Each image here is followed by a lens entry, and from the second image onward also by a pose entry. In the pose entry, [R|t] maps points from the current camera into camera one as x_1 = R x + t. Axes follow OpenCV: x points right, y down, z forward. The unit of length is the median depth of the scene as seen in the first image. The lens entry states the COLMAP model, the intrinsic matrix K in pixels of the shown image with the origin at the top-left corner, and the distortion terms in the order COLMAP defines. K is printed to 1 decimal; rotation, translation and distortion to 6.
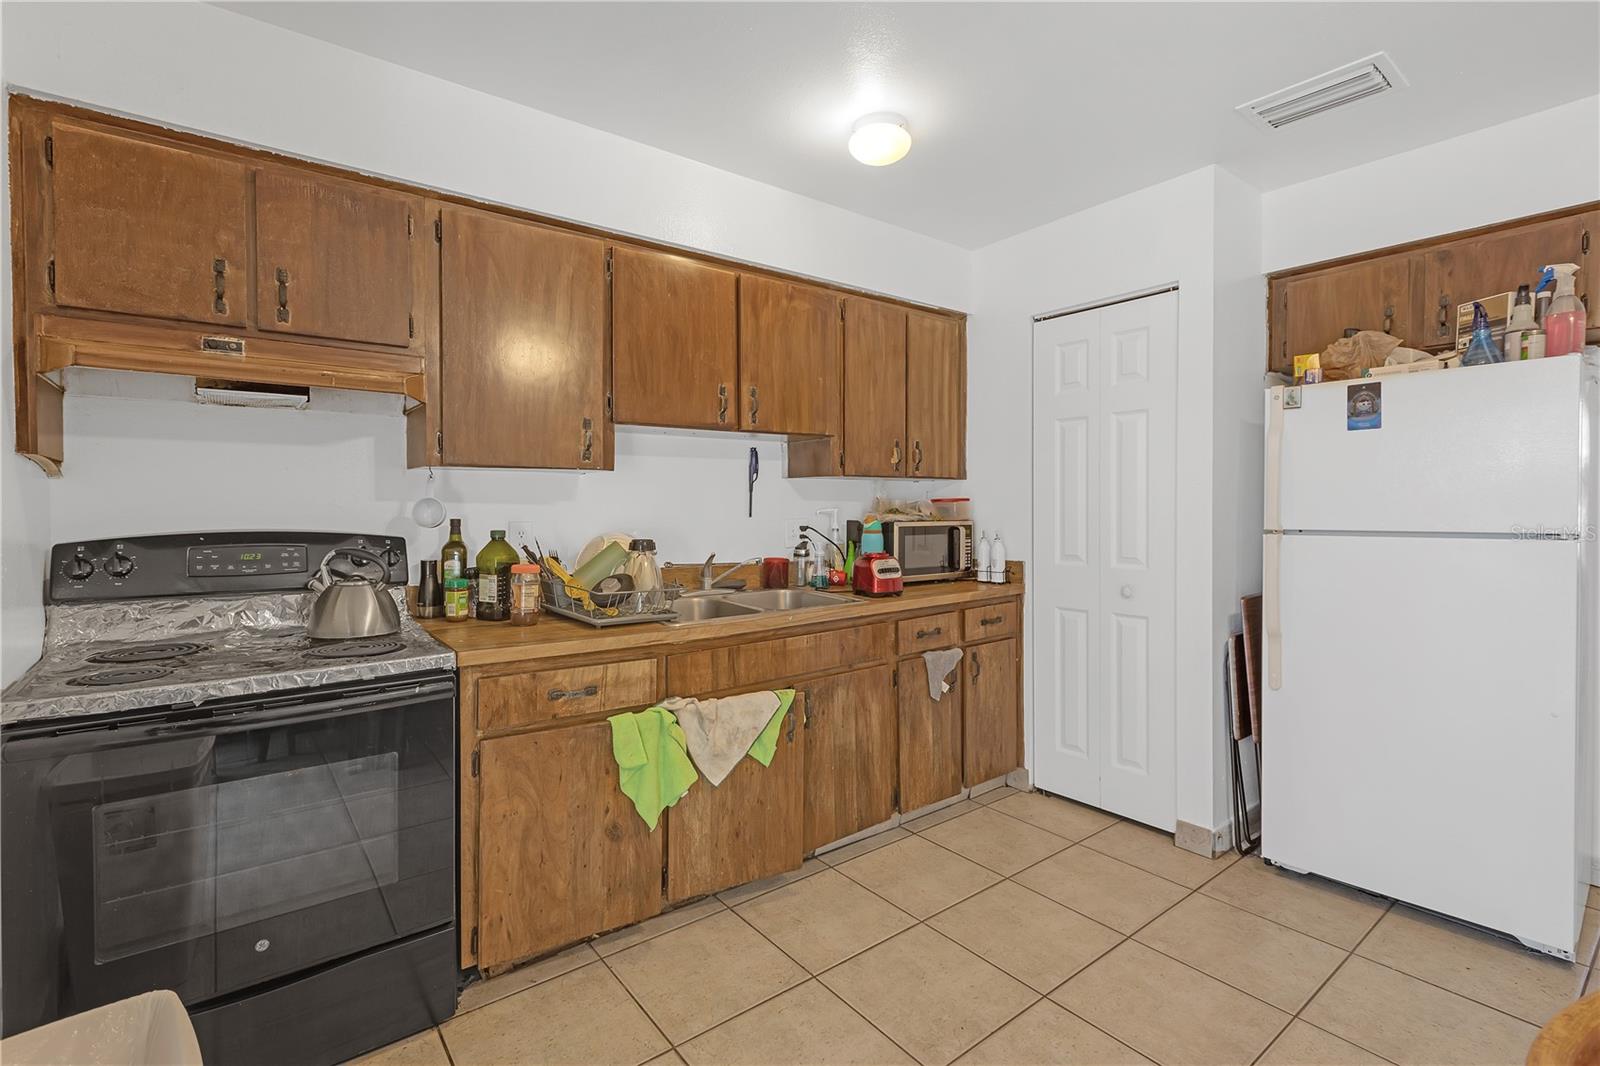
lens RADIAL K [[727.9, 0, 797.6], [0, 727.9, 517.1], [0, 0, 1]] dist [0.000224, 0.000183]
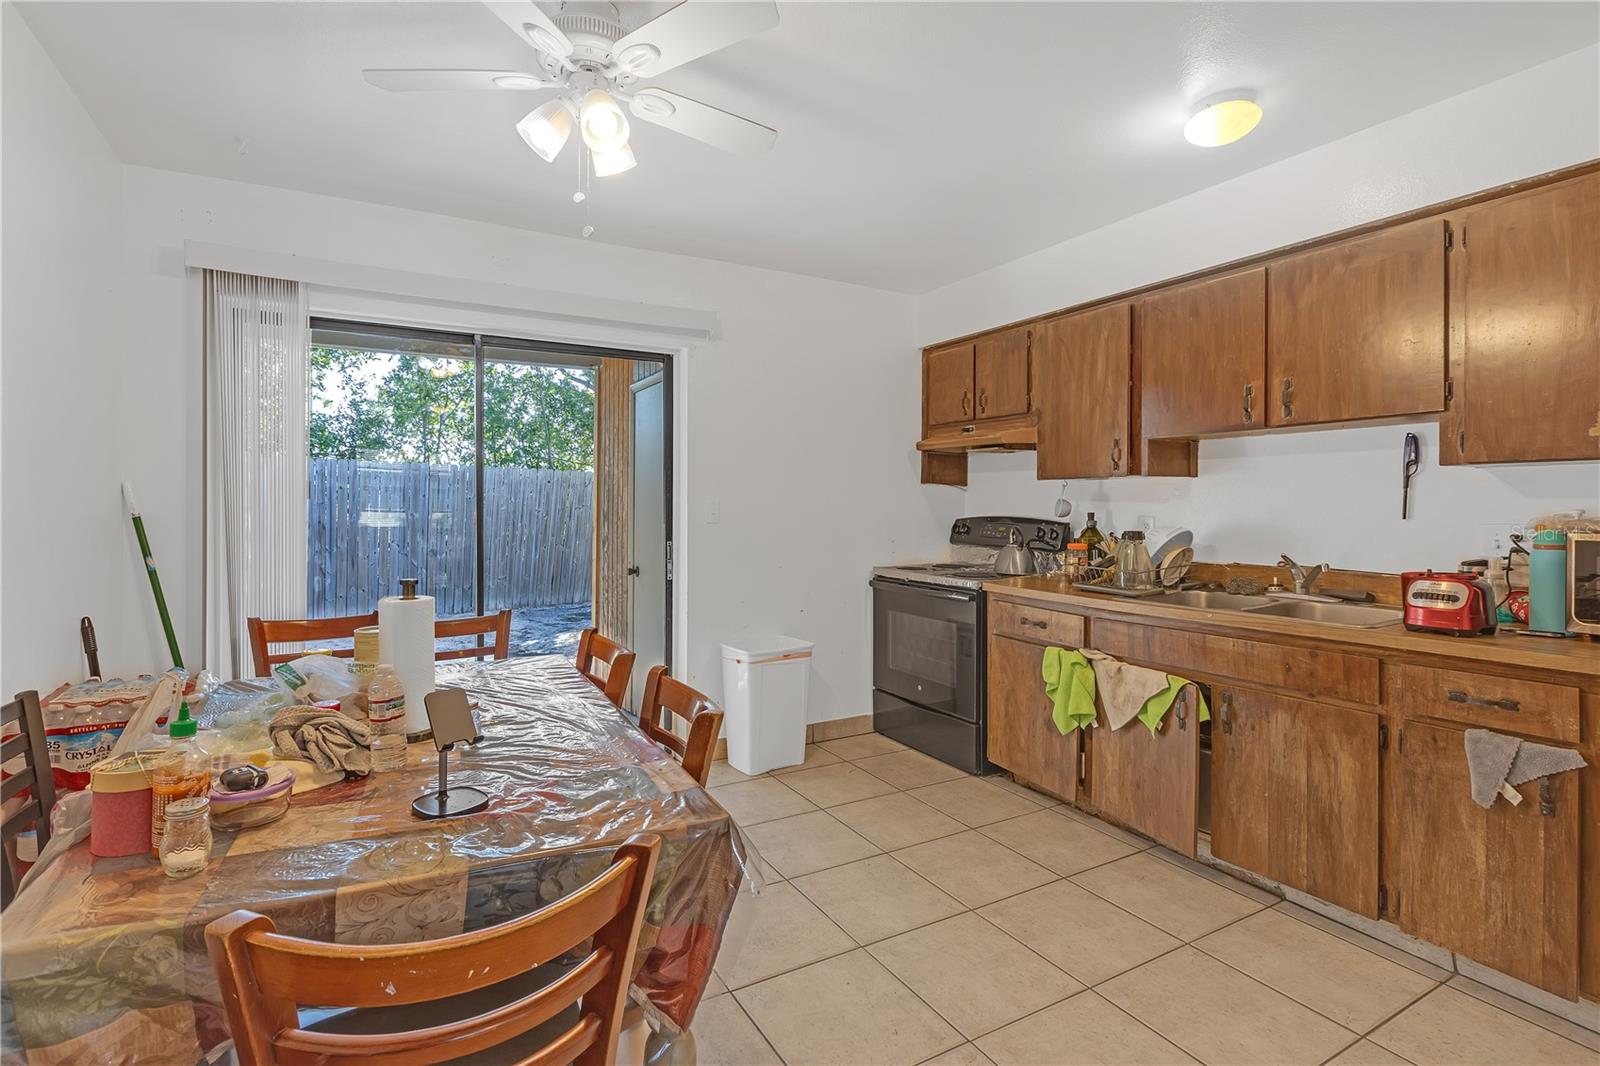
lens RADIAL K [[784.1, 0, 782.1], [0, 784.1, 513.2], [0, 0, 1]] dist [0.022556, 0.000191]
pose [[-0.139774, 0.014085, -0.990083, 1.071276], [-0.020364, 0.999646, 0.017096, -0.009533], [0.989974, 0.022551, -0.139437, 0.517763]]
